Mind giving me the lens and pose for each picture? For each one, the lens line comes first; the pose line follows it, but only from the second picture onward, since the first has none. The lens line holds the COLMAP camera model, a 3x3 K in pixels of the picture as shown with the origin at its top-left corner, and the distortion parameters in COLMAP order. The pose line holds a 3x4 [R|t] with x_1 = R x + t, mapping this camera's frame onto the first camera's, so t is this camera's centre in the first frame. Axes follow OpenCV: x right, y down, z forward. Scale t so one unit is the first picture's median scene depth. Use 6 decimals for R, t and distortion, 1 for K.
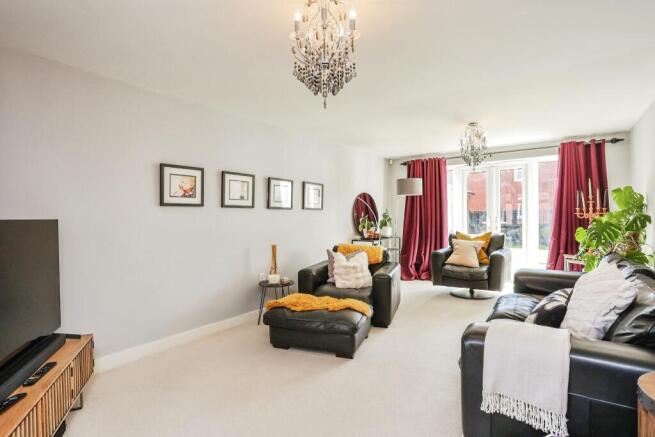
lens RADIAL K [[326.4, 0, 325.9], [0, 326.4, 211.7], [0, 0, 1]] dist [-0.002297, 0.000005]
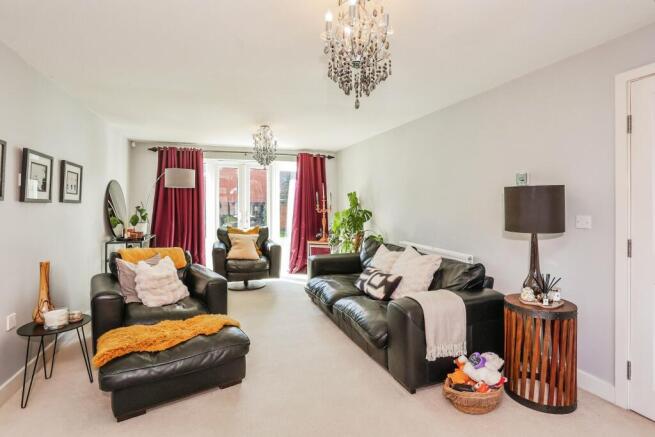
lens RADIAL K [[330.5, 0, 326.3], [0, 330.5, 193.9], [0, 0, 1]] dist [0.001231, 0.000616]
pose [[0.597166, 0.038422, 0.801197, -0.266295], [-0.016896, 0.999233, -0.035325, -0.008875], [-0.801939, 0.007558, 0.597358, 0.162349]]
